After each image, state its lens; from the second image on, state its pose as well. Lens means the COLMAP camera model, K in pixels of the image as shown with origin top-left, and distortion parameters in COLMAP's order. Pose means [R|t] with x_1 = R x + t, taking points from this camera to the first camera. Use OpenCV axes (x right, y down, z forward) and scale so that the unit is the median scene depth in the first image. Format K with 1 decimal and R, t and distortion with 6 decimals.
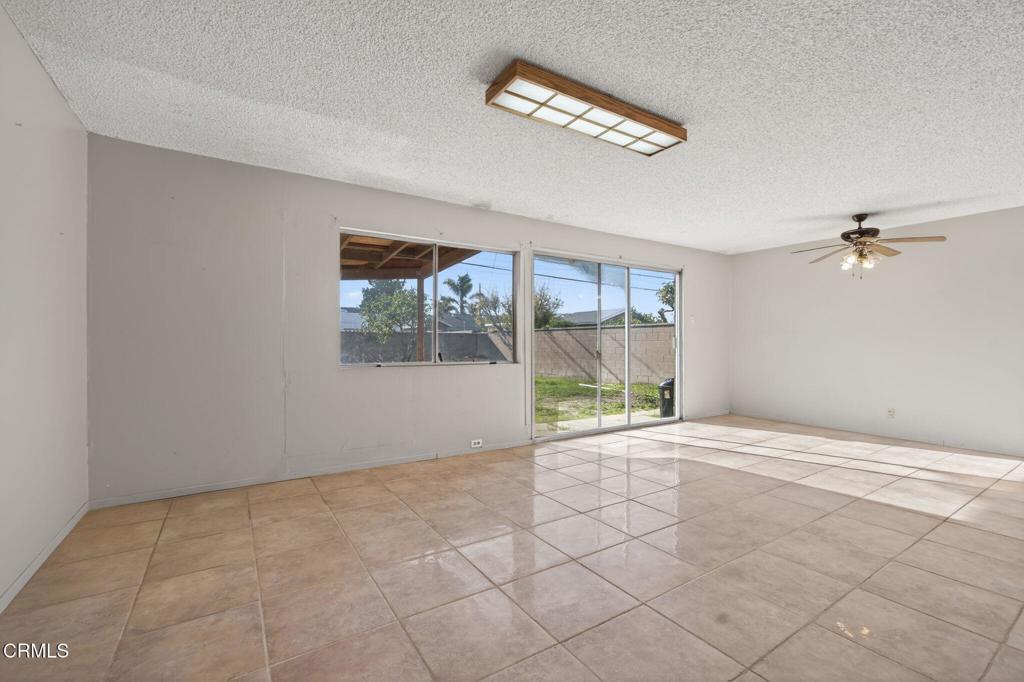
lens RADIAL K [[445.7, 0, 516.5], [0, 445.7, 343.6], [0, 0, 1]] dist [-0.000041, 0.000097]
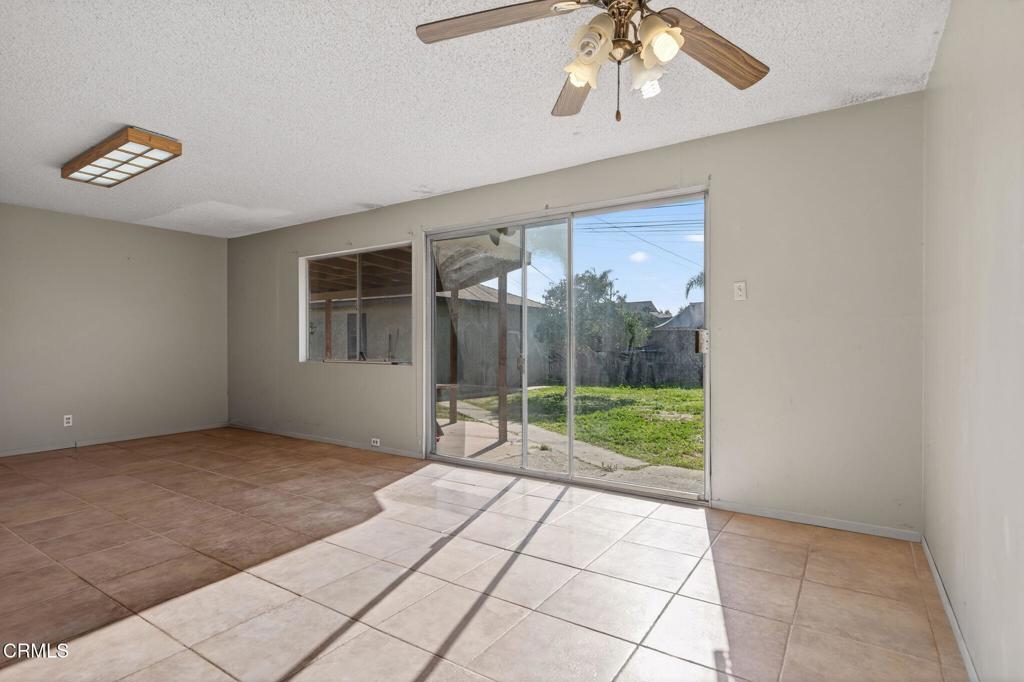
lens RADIAL K [[509.9, 0, 515.3], [0, 509.9, 342.0], [0, 0, 1]] dist [0.002704, 0.000186]
pose [[0.398594, -0.004465, -0.917116, 1.104277], [-0.002077, 0.999981, -0.005771, 0.002964], [0.917125, 0.004205, 0.398578, 0.836799]]
